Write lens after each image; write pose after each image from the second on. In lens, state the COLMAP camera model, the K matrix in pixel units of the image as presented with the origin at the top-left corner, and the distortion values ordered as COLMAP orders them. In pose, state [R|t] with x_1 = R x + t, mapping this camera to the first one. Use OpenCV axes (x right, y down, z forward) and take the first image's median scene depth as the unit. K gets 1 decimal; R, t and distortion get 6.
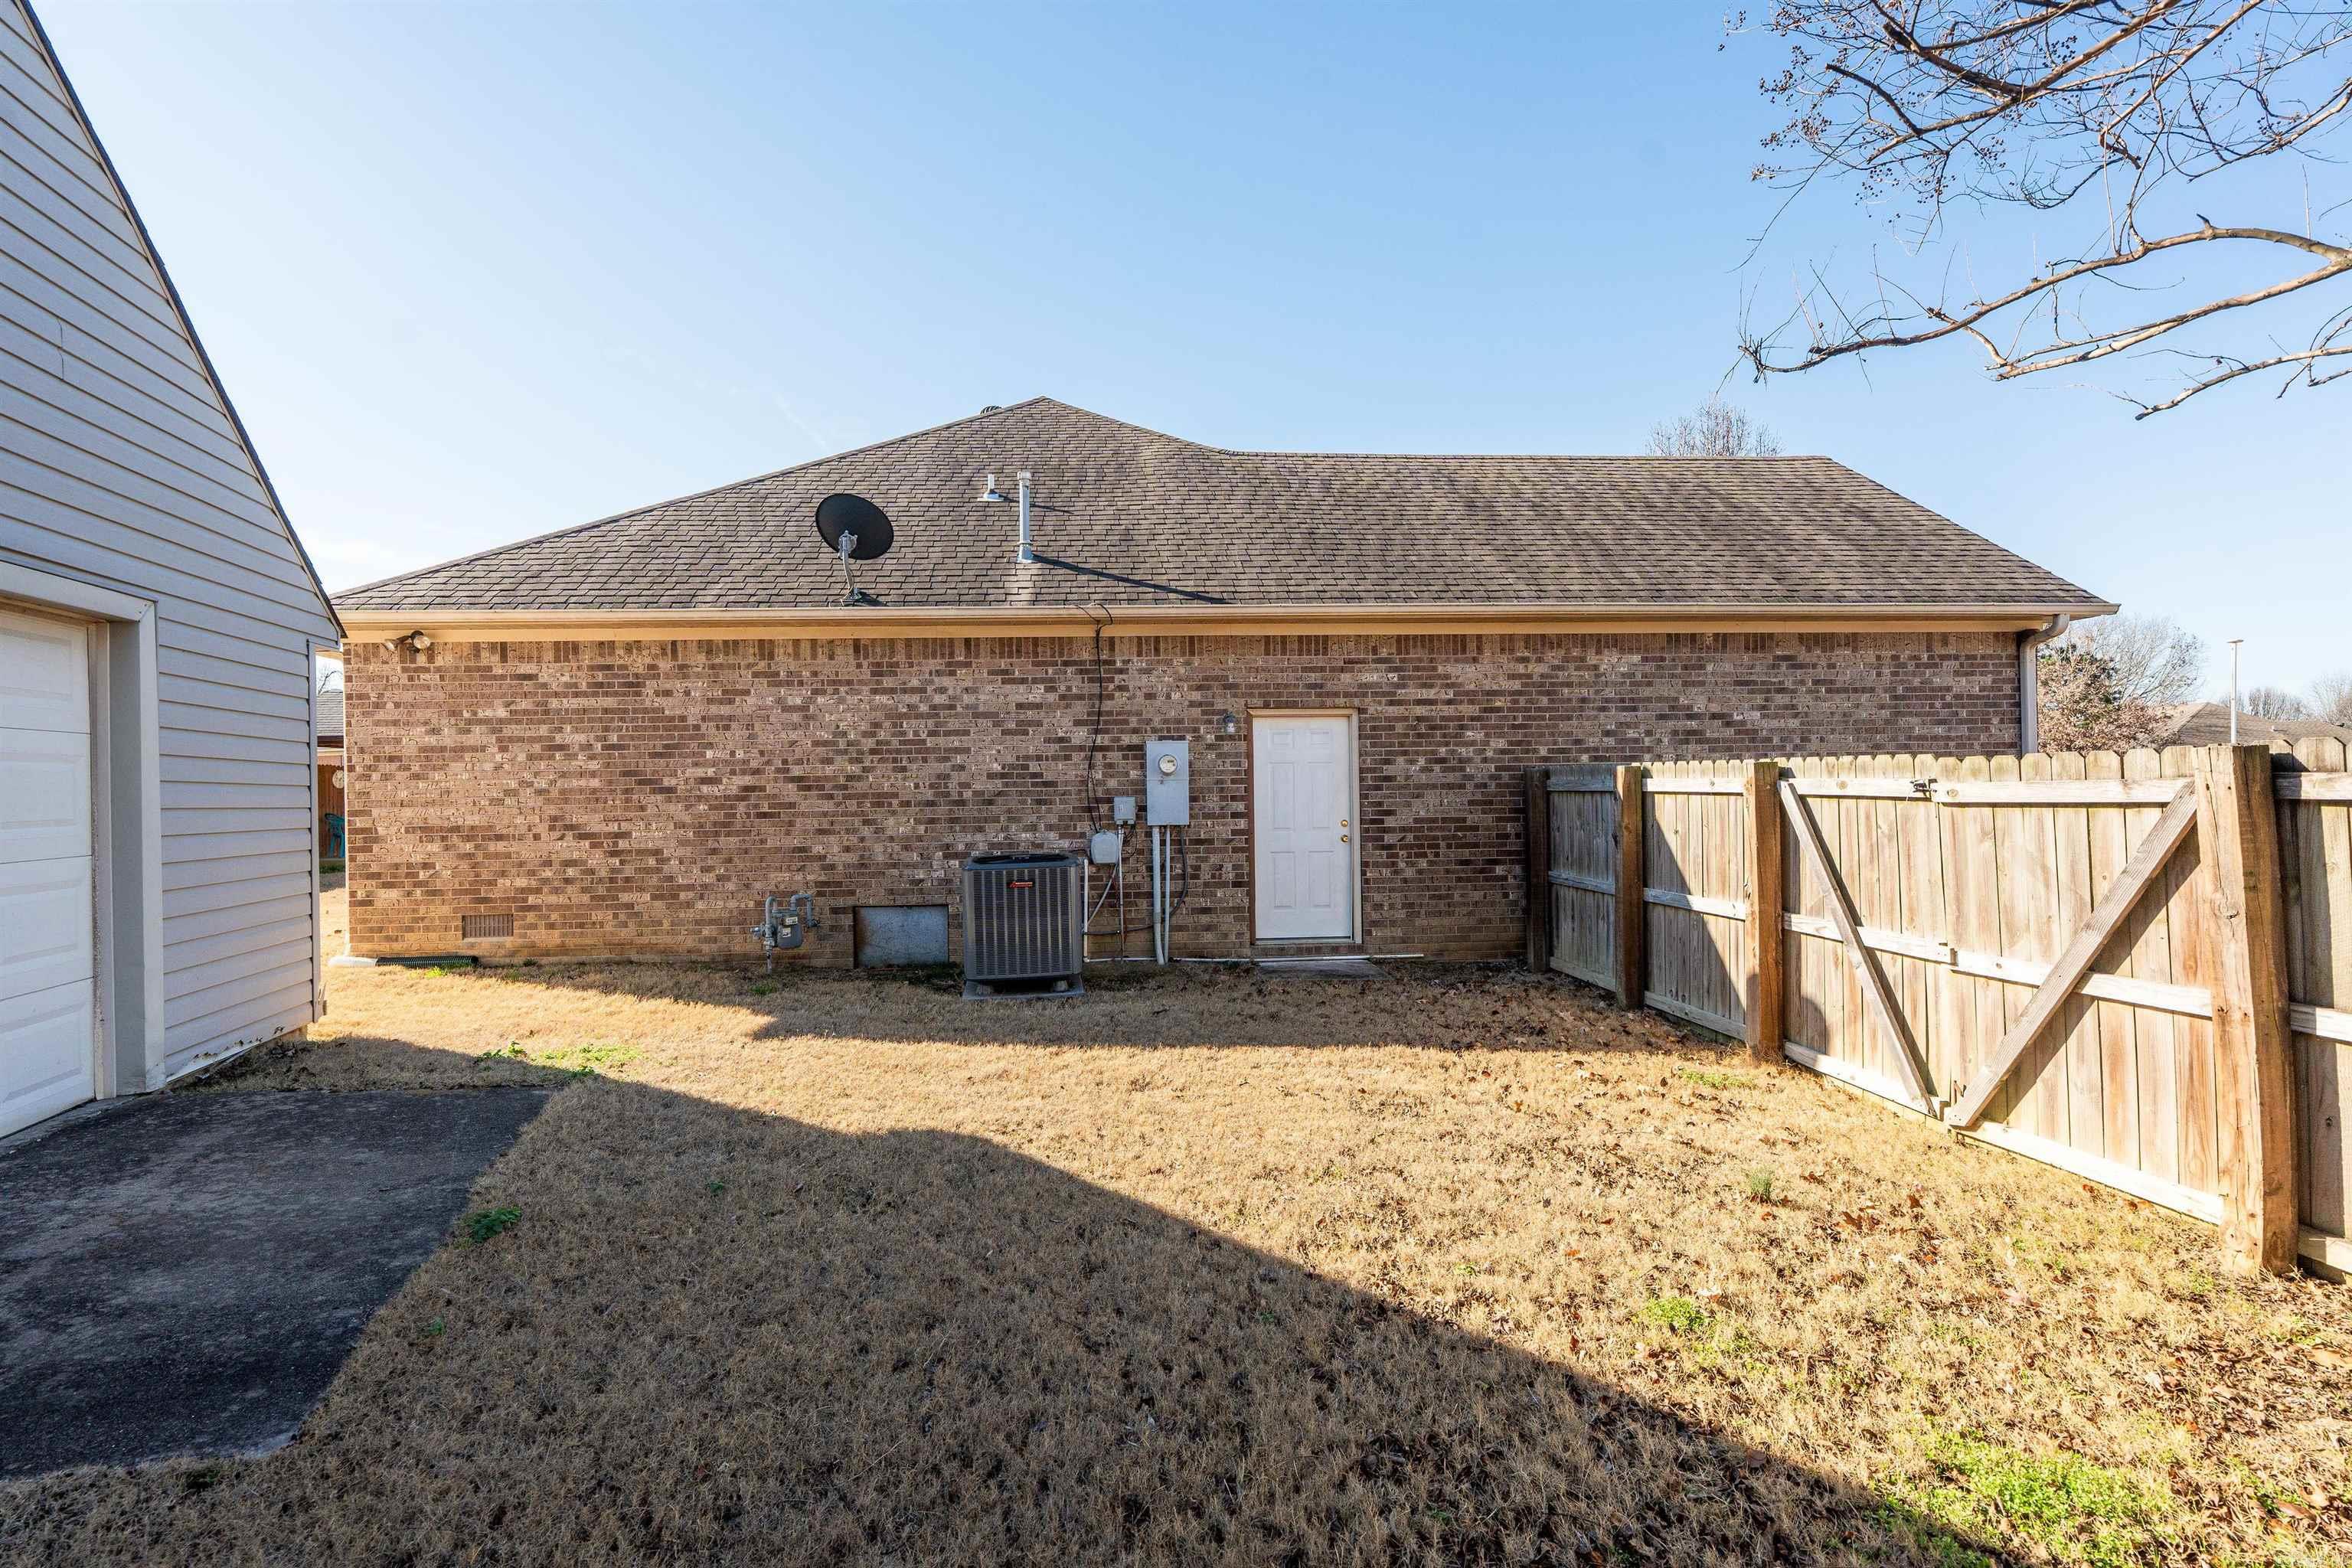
lens RADIAL K [[1047.1, 0, 1171.0], [0, 1047.1, 783.2], [0, 0, 1]] dist [-0.003919, 0.001230]
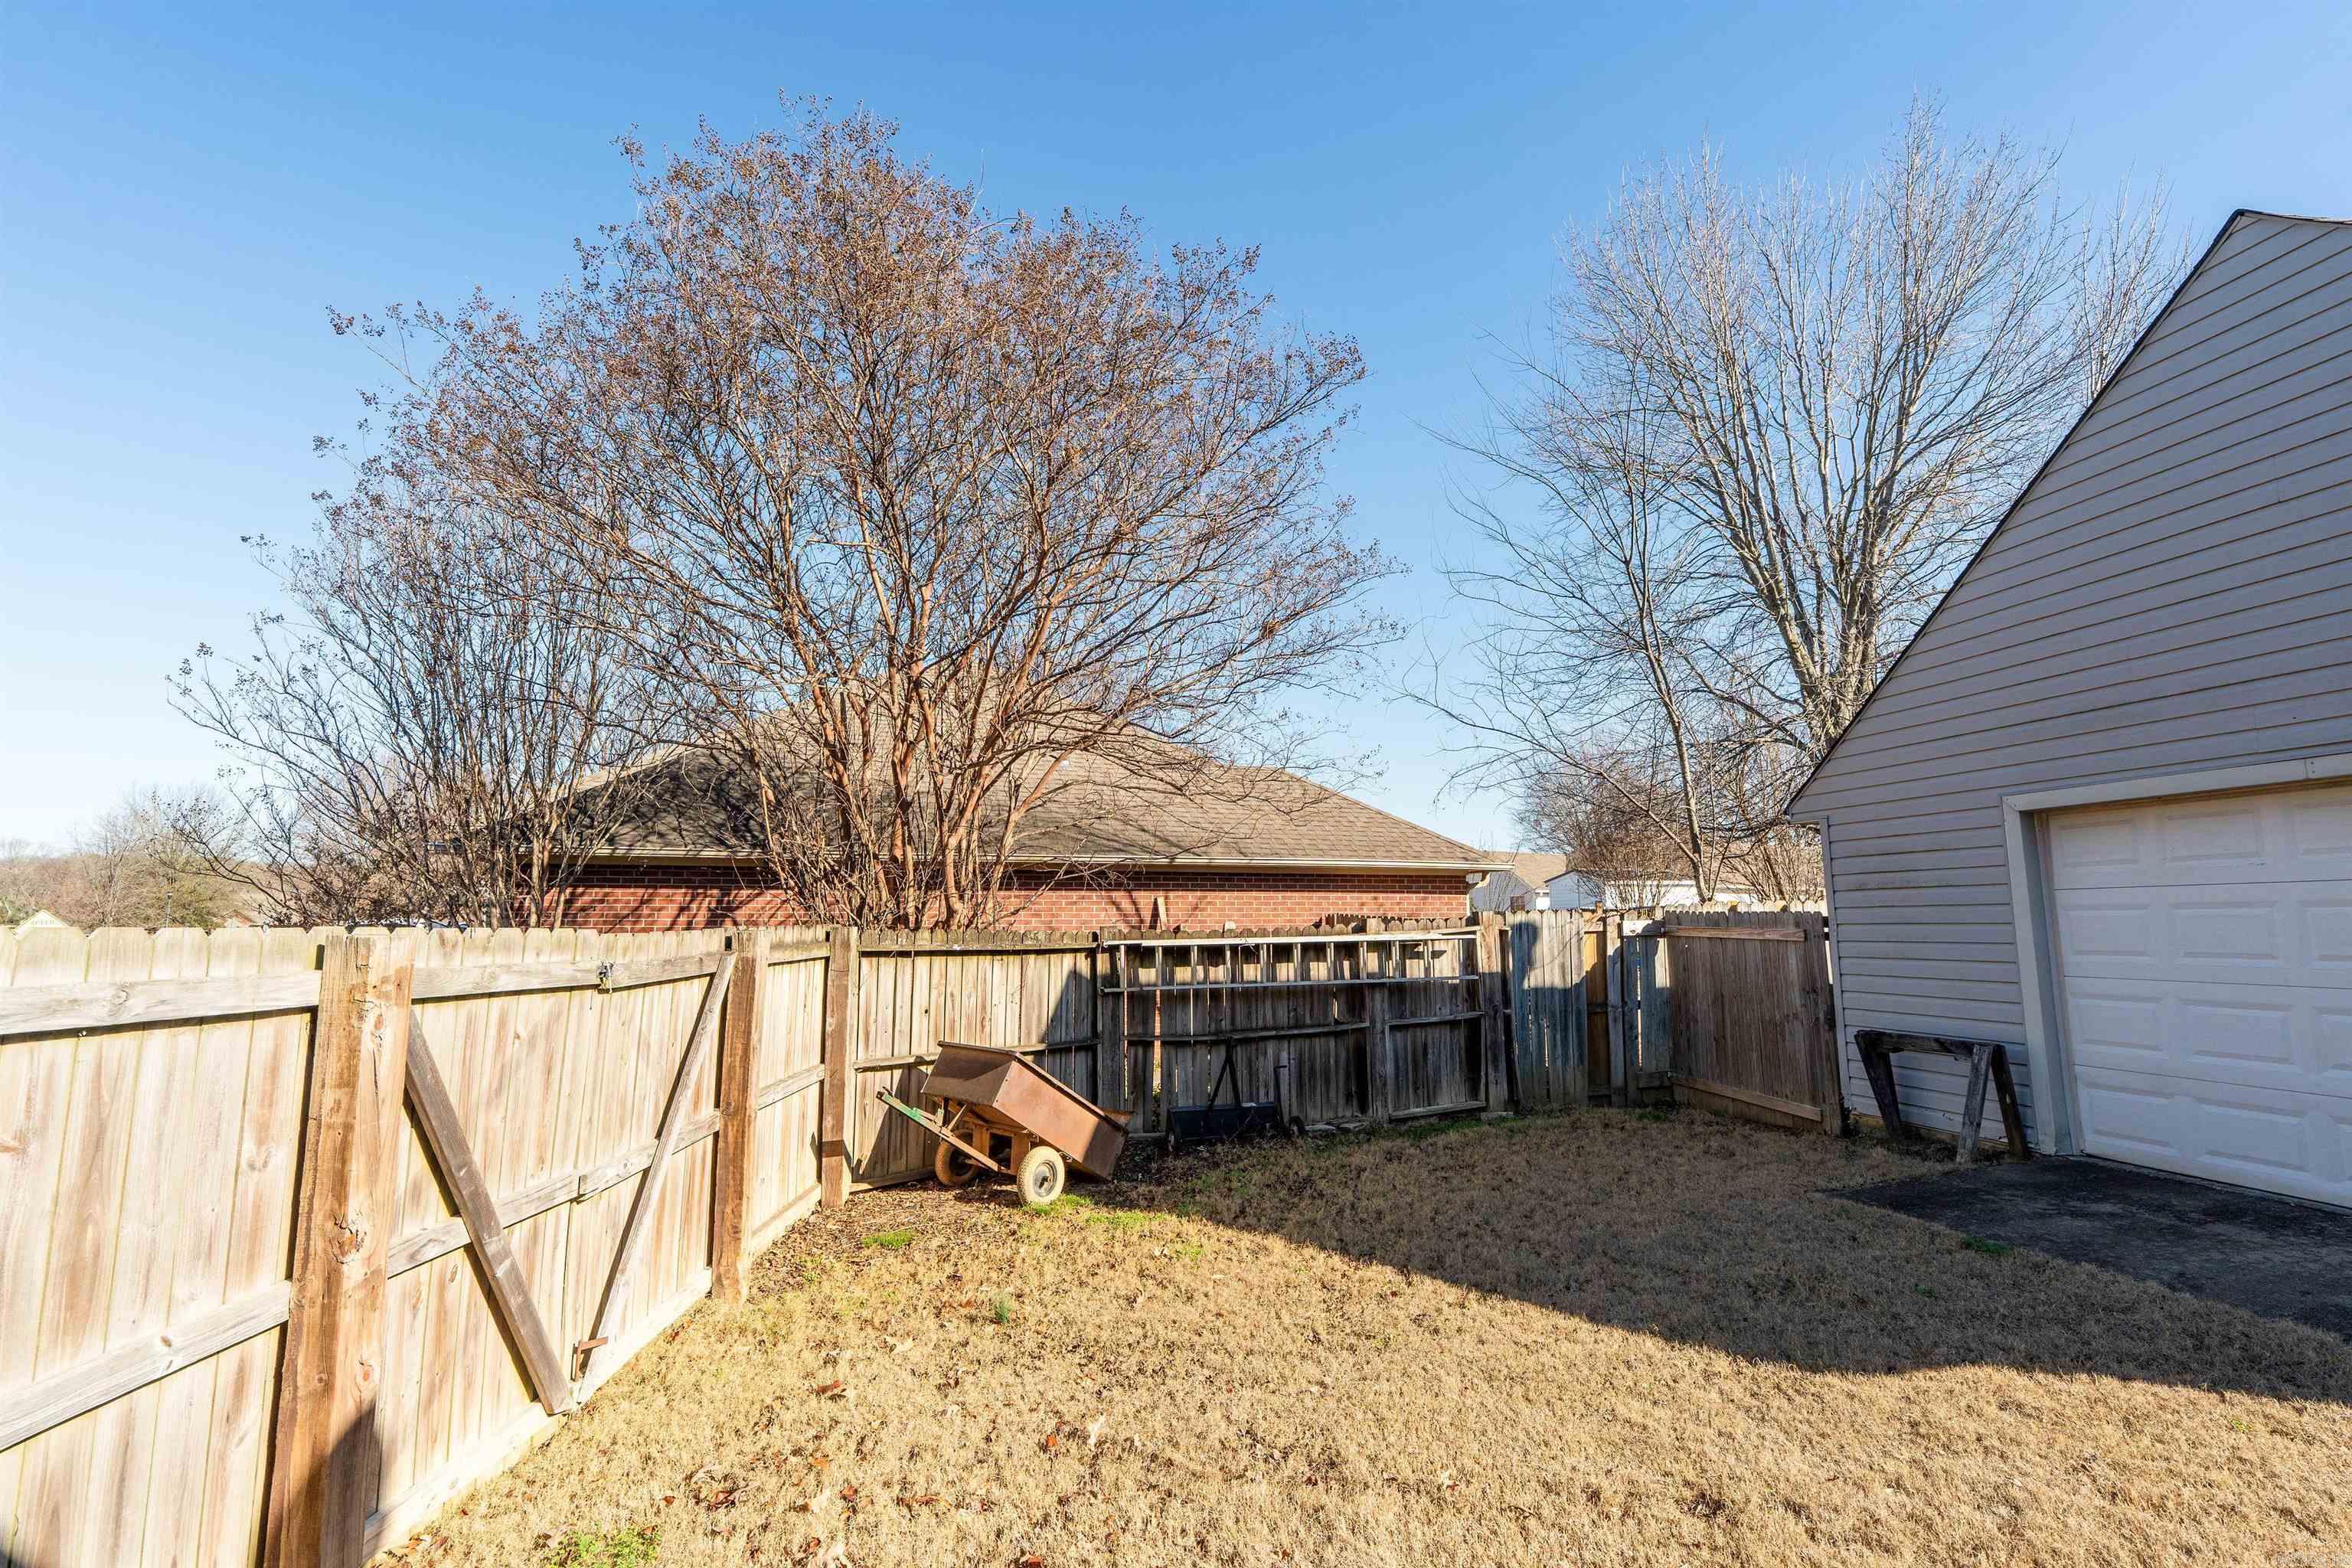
lens RADIAL K [[1047.1, 0, 1171.0], [0, 1047.1, 783.2], [0, 0, 1]] dist [-0.003919, 0.001230]
pose [[-0.995826, 0.031852, 0.085530, 0.119039], [0.020154, 0.990735, -0.134305, -0.012893], [-0.089015, -0.132021, -0.987242, 0.984317]]
